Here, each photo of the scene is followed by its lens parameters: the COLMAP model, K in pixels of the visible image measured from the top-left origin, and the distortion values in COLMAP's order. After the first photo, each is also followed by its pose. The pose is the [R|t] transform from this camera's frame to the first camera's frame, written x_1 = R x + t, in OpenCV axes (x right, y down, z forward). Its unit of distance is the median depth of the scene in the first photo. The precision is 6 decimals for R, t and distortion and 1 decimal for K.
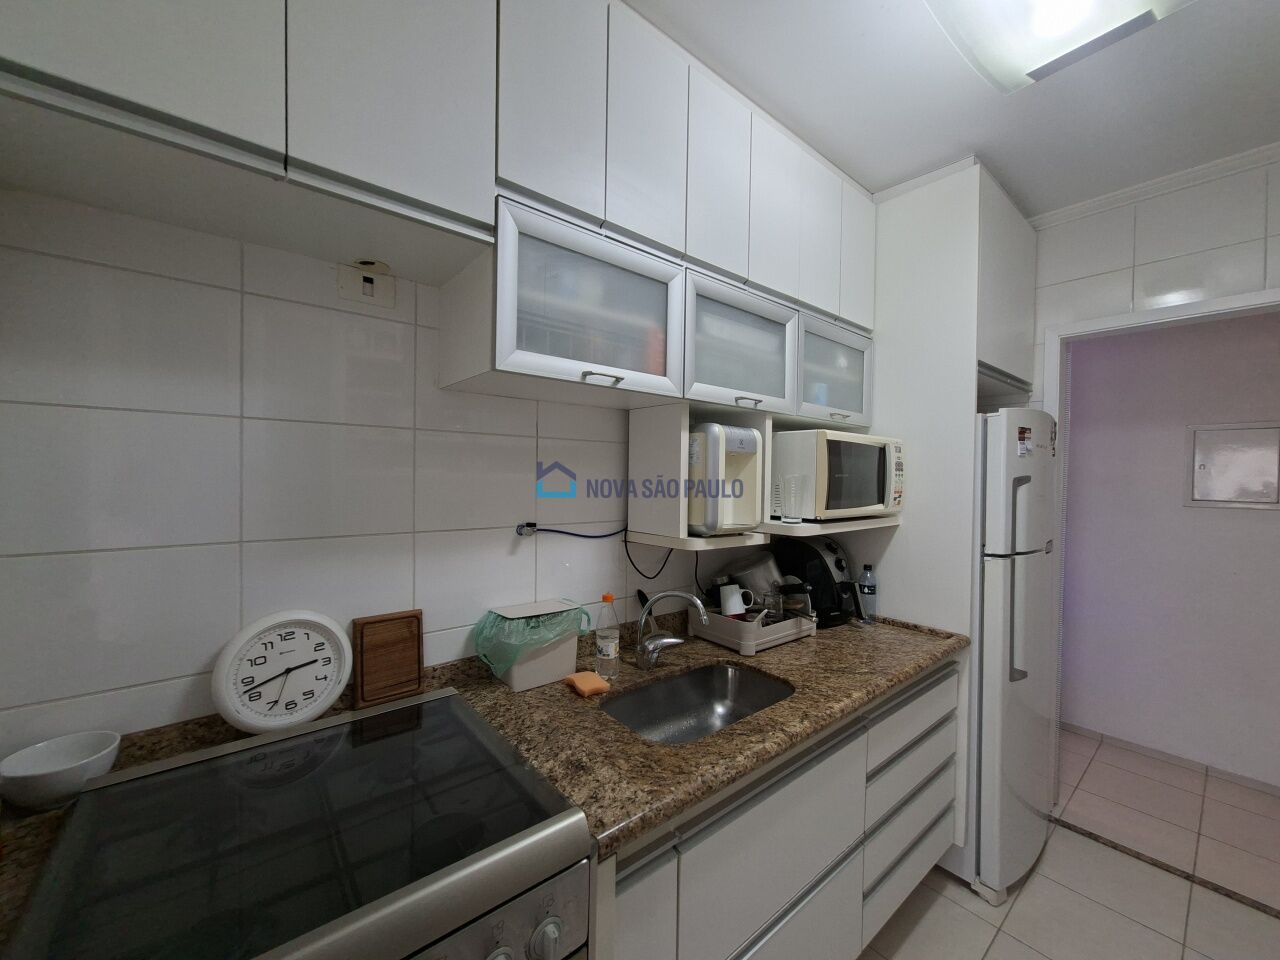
lens RADIAL K [[505.5, 0, 639.5], [0, 505.5, 484.2], [0, 0, 1]] dist [-0.002539, 0.000144]
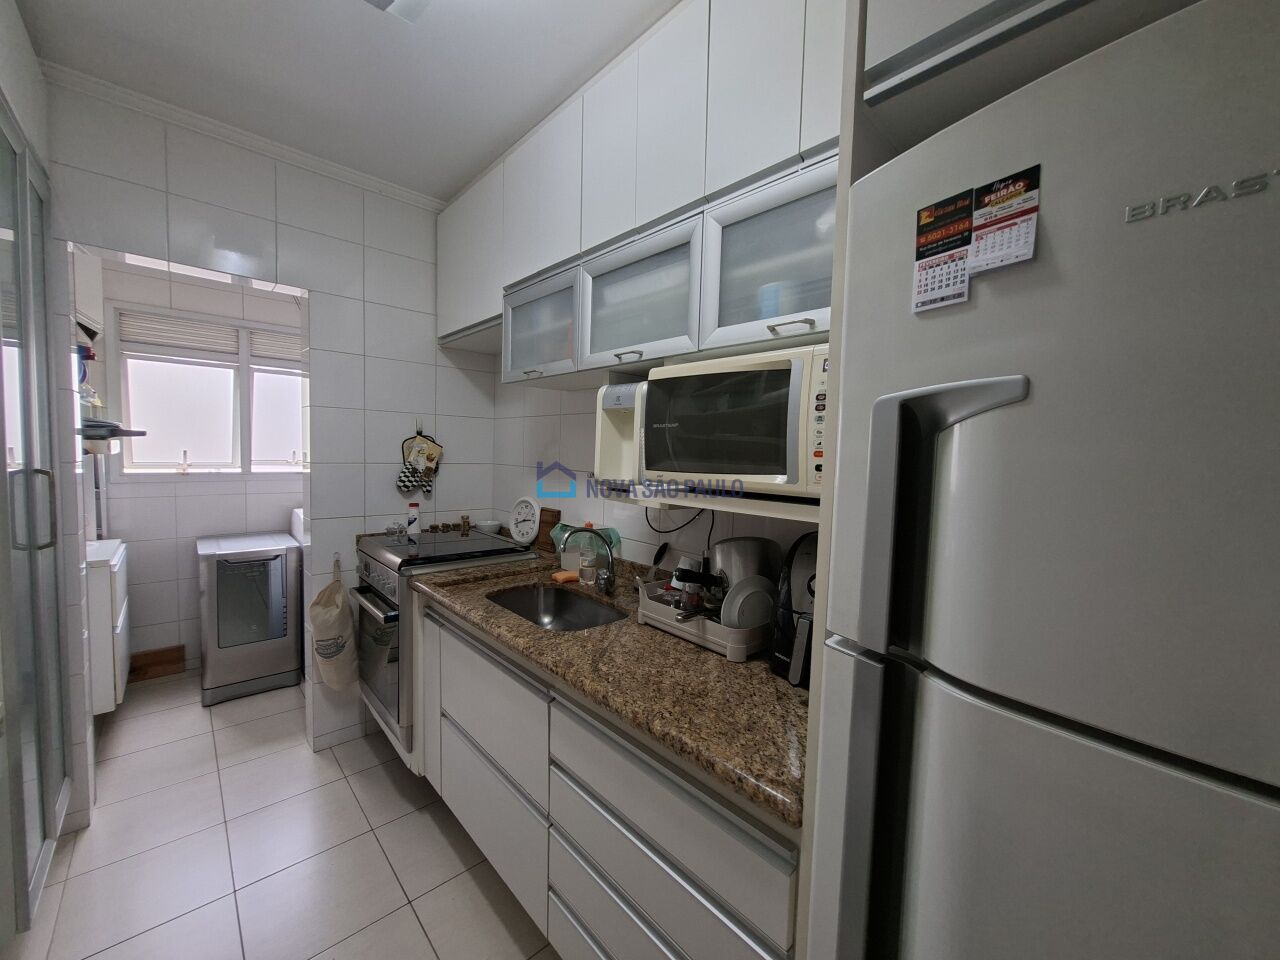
lens RADIAL K [[505.5, 0, 639.4], [0, 505.5, 480.1], [0, 0, 1]] dist [-0.002539, 0.000144]
pose [[0.050475, 0.042353, -0.997827, 1.219955], [-0.046123, 0.998133, 0.040033, 0.037604], [0.997660, 0.044002, 0.052334, 0.992922]]
